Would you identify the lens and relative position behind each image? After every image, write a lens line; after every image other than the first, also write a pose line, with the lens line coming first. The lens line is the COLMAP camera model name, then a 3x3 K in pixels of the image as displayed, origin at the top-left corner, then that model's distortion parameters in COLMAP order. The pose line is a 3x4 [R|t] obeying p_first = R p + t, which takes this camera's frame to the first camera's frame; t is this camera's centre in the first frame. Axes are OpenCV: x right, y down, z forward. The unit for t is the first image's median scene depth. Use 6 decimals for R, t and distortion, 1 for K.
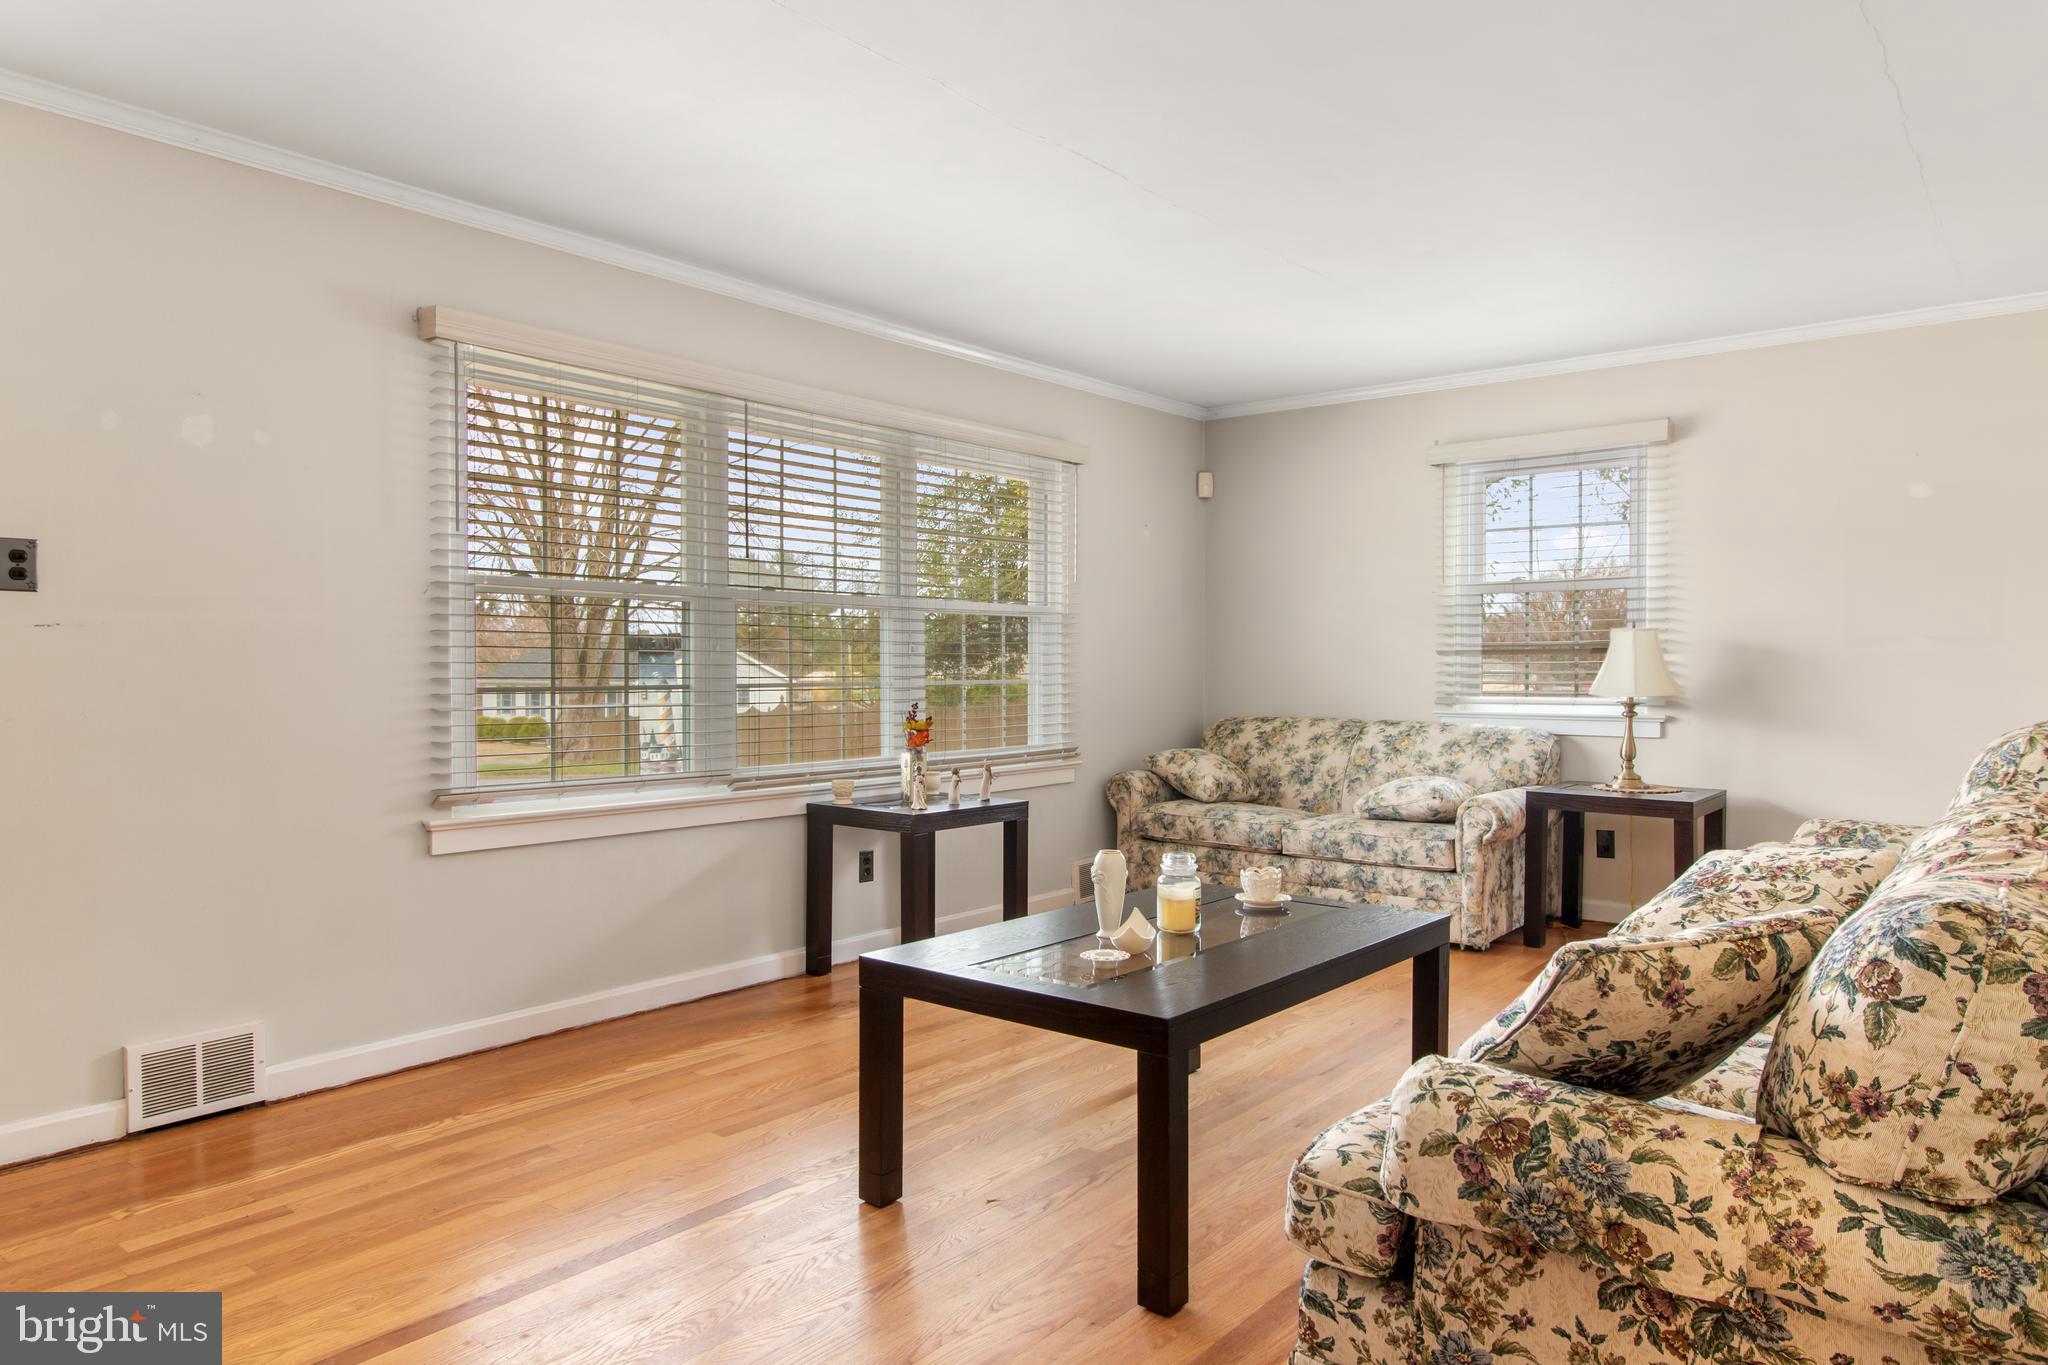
lens RADIAL K [[1306.2, 0, 1025.0], [0, 1306.2, 679.5], [0, 0, 1]] dist [0.005495, -0.001042]
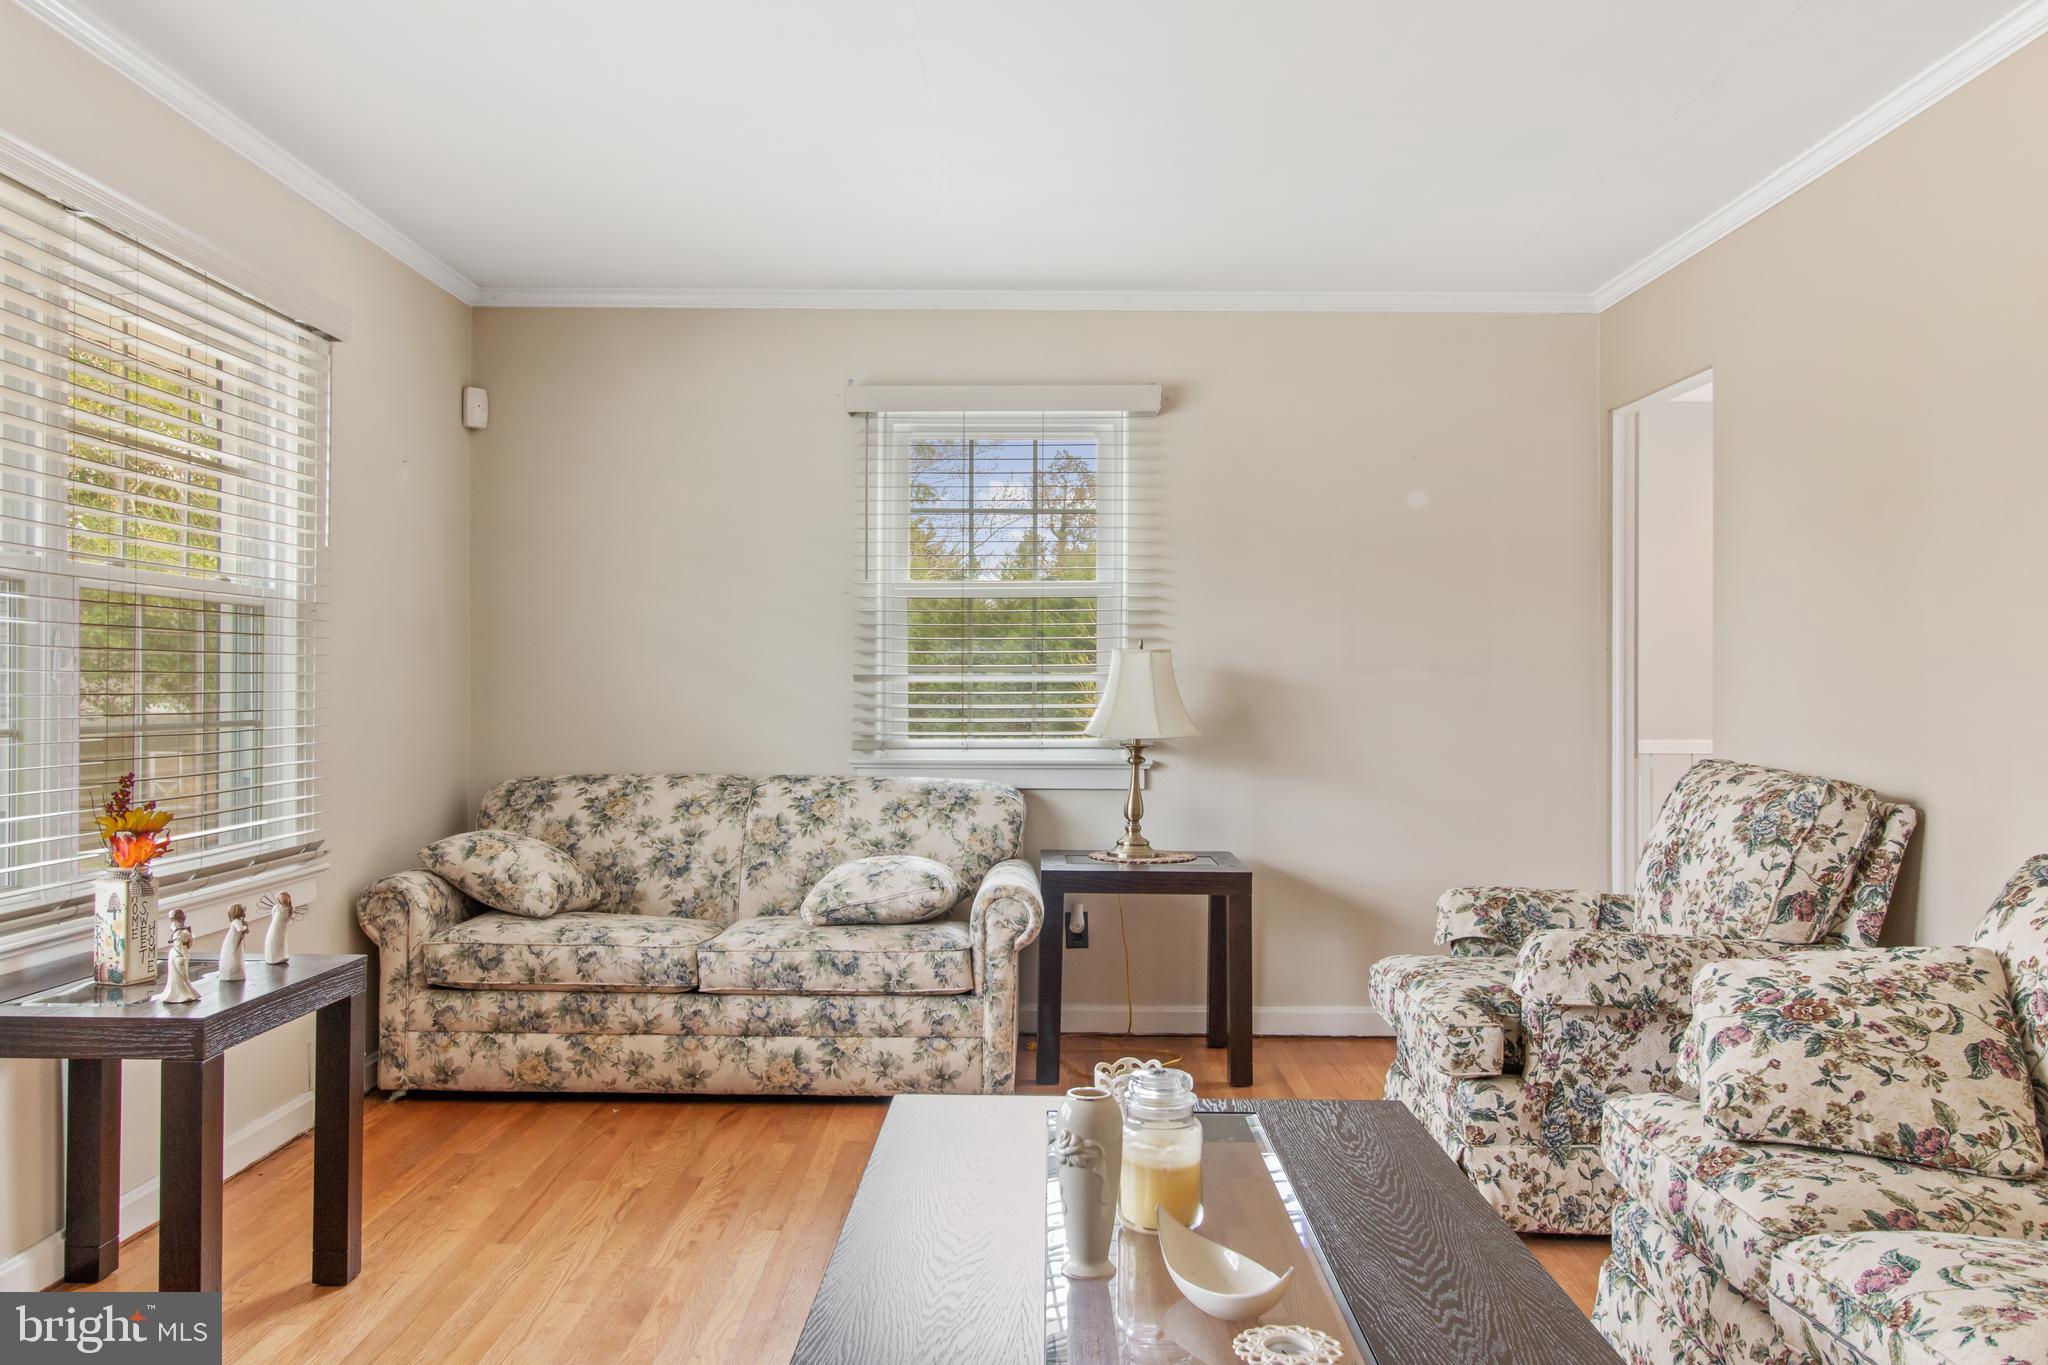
lens RADIAL K [[1582.0, 0, 1023.7], [0, 1582.0, 689.5], [0, 0, 1]] dist [0.004946, 0.000869]
pose [[0.780642, 0.005368, 0.624956, -0.156599], [0.002752, 0.999924, -0.012027, -0.003926], [-0.624973, 0.011109, 0.780568, 0.287312]]
